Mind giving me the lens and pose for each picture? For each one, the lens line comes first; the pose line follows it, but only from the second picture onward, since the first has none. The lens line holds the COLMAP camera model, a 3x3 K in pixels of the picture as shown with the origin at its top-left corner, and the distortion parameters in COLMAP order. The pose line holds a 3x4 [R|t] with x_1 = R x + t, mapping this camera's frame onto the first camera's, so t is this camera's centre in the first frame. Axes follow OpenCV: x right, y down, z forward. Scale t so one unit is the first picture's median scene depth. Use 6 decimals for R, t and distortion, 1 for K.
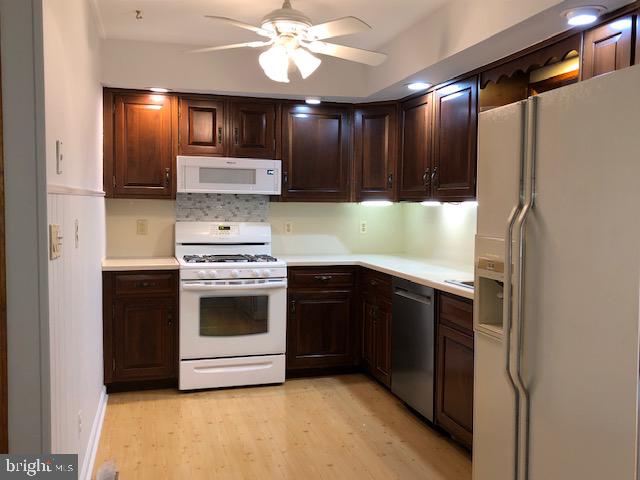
lens RADIAL K [[616.5, 0, 320.6], [0, 616.5, 240.4], [0, 0, 1]] dist [0.019006, 0.000000]
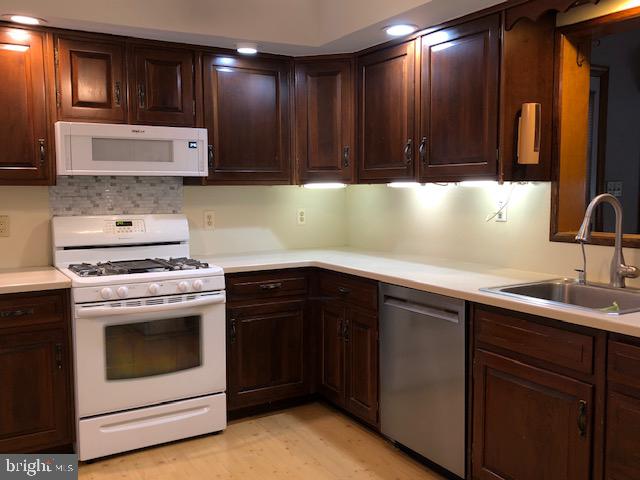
lens RADIAL K [[616.5, 0, 323.6], [0, 616.5, 242.0], [0, 0, 1]] dist [0.019006, 0.000000]
pose [[0.966186, -0.040399, 0.254661, -0.126494], [0.032649, 0.998868, 0.034591, -0.017303], [-0.255771, -0.025107, 0.966411, 0.258576]]
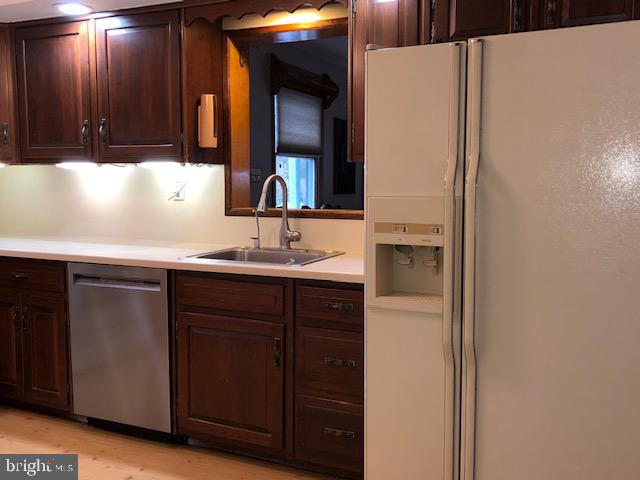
lens RADIAL K [[616.5, 0, 323.2], [0, 616.5, 237.3], [0, 0, 1]] dist [0.019006, 0.000000]
pose [[0.641649, -0.079393, 0.762878, -0.228977], [0.047986, 0.996835, 0.063381, -0.003635], [-0.765496, -0.004061, 0.643428, 0.252850]]
